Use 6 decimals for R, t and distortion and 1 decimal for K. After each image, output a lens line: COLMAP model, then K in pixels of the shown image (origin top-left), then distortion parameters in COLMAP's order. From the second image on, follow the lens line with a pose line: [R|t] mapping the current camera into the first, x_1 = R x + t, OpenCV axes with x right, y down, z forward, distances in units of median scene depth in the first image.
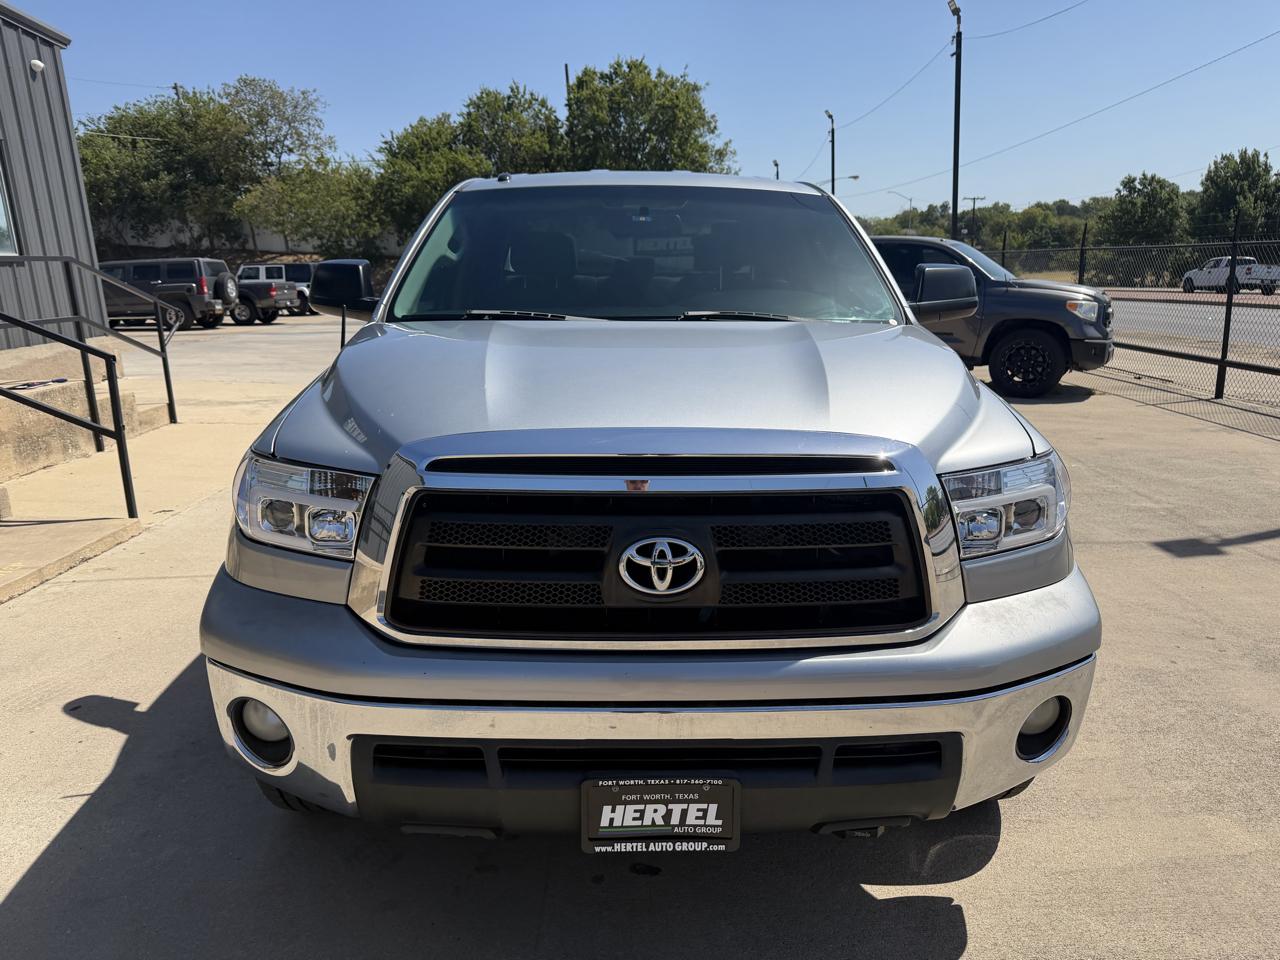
lens RADIAL K [[907.2, 0, 646.9], [0, 907.2, 479.5], [0, 0, 1]] dist [0.026317, -0.034449]
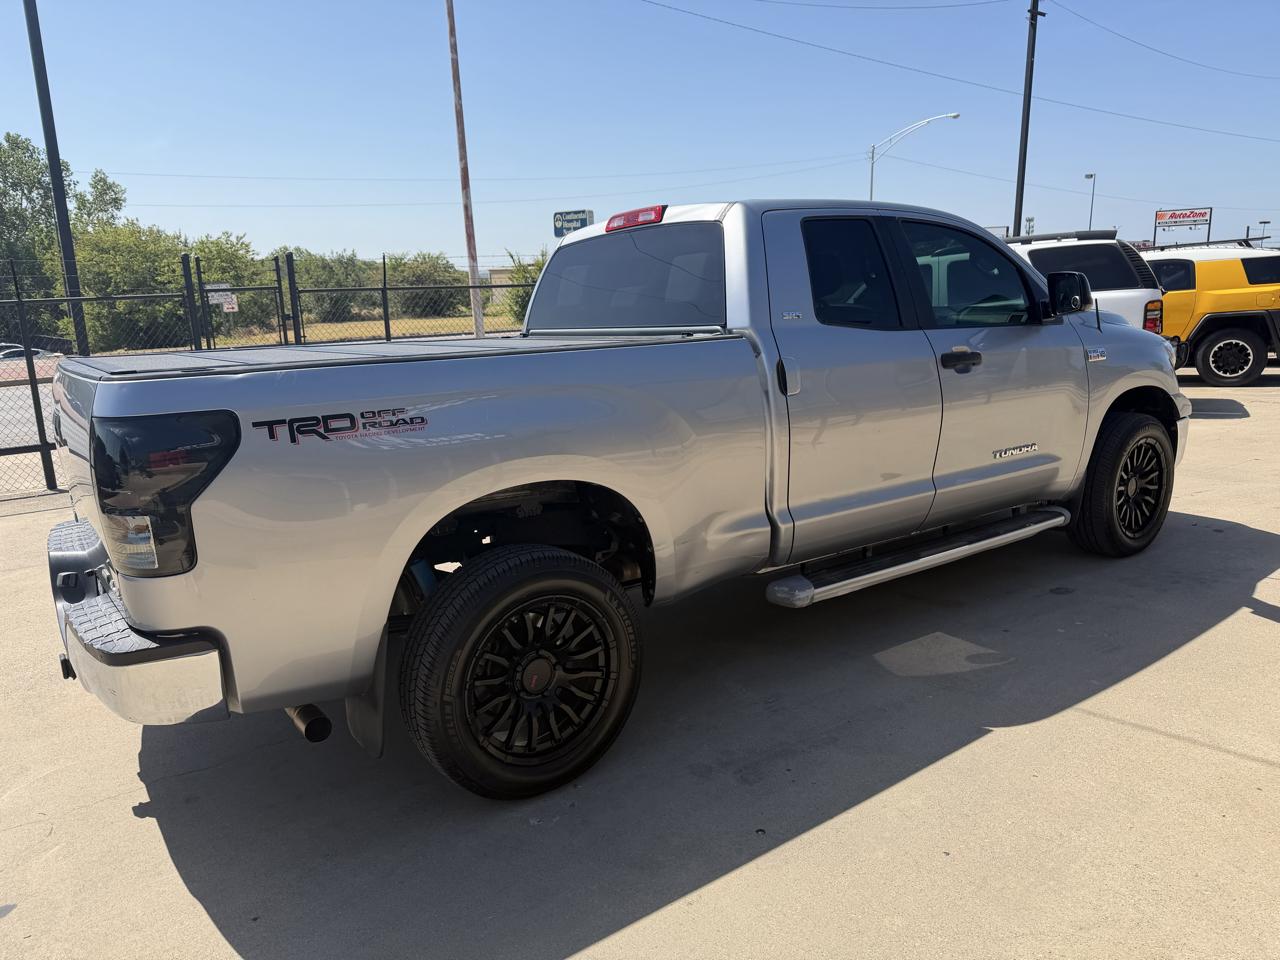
lens RADIAL K [[907.2, 0, 639.3], [0, 907.2, 485.6], [0, 0, 1]] dist [0.026317, -0.034449]
pose [[-0.558625, -0.138979, 0.817694, -1.111483], [0.236618, 0.918189, 0.317711, -0.526711], [-0.794953, 0.370963, -0.480038, 2.252321]]
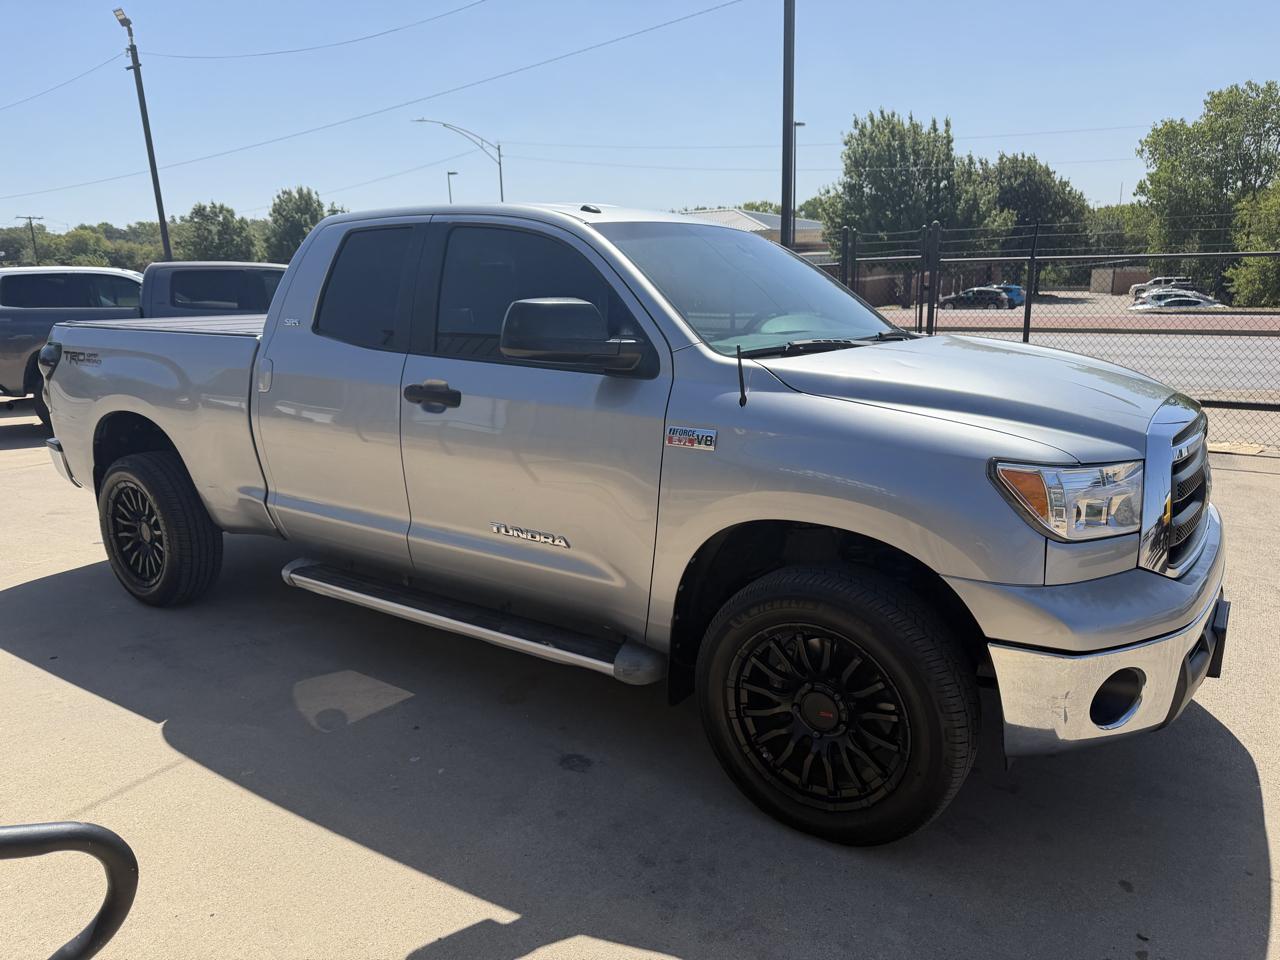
lens RADIAL K [[907.2, 0, 638.4], [0, 907.2, 476.2], [0, 0, 1]] dist [0.026317, -0.034449]
pose [[0.596113, -0.171364, 0.784400, -1.004438], [0.194271, 0.978713, 0.066176, -0.119039], [-0.779043, 0.112938, 0.616715, 0.436733]]
